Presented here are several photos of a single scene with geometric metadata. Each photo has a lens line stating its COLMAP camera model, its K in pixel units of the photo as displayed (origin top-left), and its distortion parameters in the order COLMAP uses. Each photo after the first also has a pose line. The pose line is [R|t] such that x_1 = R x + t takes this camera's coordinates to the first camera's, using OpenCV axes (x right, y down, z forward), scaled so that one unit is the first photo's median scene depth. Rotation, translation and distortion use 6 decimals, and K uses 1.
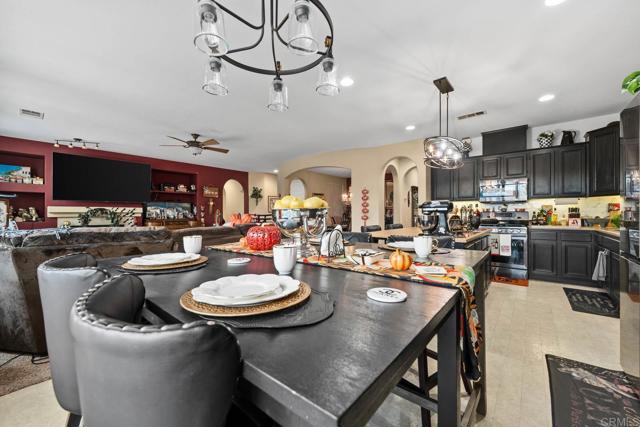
lens RADIAL K [[254.5, 0, 320.0], [0, 254.5, 213.5], [0, 0, 1]] dist [0.000551, -0.000018]
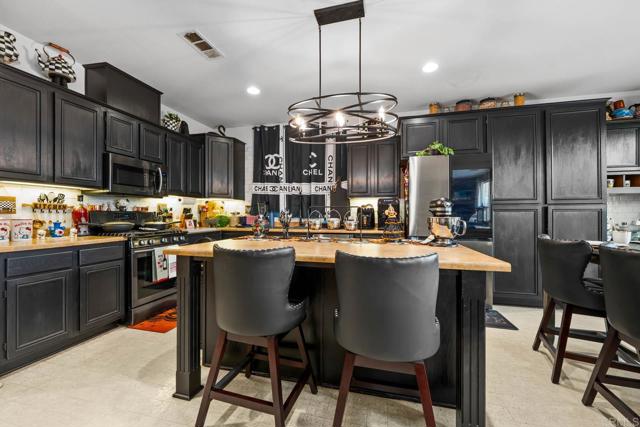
lens RADIAL K [[254.5, 0, 320.0], [0, 254.5, 213.5], [0, 0, 1]] dist [0.000551, -0.000018]
pose [[-0.437102, 0.003834, 0.899404, -0.045436], [-0.003829, 0.999974, -0.006123, 0.000399], [-0.899404, -0.006120, -0.437076, 0.930078]]
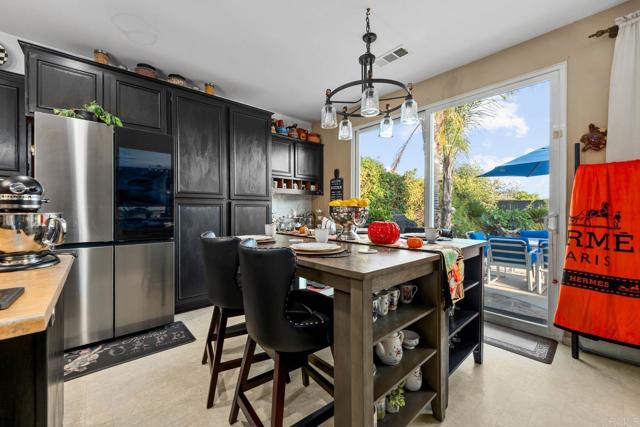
lens RADIAL K [[254.5, 0, 320.0], [0, 254.5, 213.5], [0, 0, 1]] dist [0.000551, -0.000018]
pose [[-0.989529, -0.000588, 0.144331, -0.040750], [0.000510, 0.999971, 0.007571, 0.002061], [-0.144332, 0.007566, -0.989500, 0.741103]]
